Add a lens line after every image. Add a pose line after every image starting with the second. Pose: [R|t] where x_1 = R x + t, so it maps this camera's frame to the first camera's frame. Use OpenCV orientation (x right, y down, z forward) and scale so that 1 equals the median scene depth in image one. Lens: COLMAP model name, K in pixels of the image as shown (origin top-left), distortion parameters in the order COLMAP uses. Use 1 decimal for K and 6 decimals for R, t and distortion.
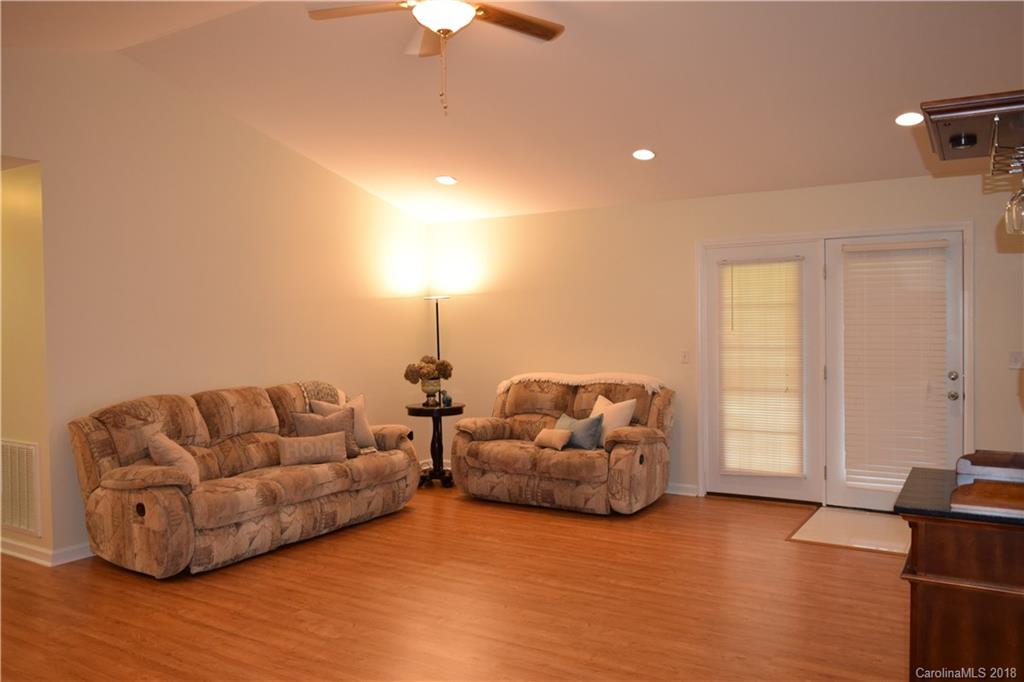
lens RADIAL K [[785.7, 0, 509.3], [0, 785.7, 348.0], [0, 0, 1]] dist [-0.036130, -0.001747]
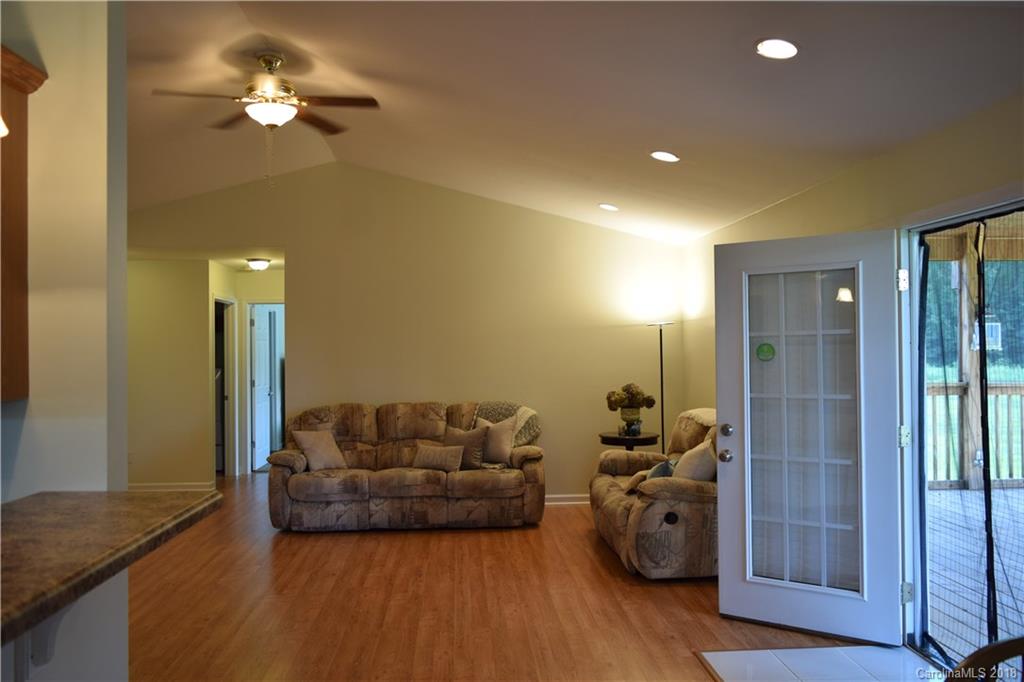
lens RADIAL K [[785.7, 0, 511.3], [0, 785.7, 334.7], [0, 0, 1]] dist [-0.036130, -0.001747]
pose [[0.586925, -0.007890, -0.809603, 0.813260], [-0.022796, 0.999395, -0.026265, -0.029886], [0.809320, 0.033872, 0.586390, 0.400886]]
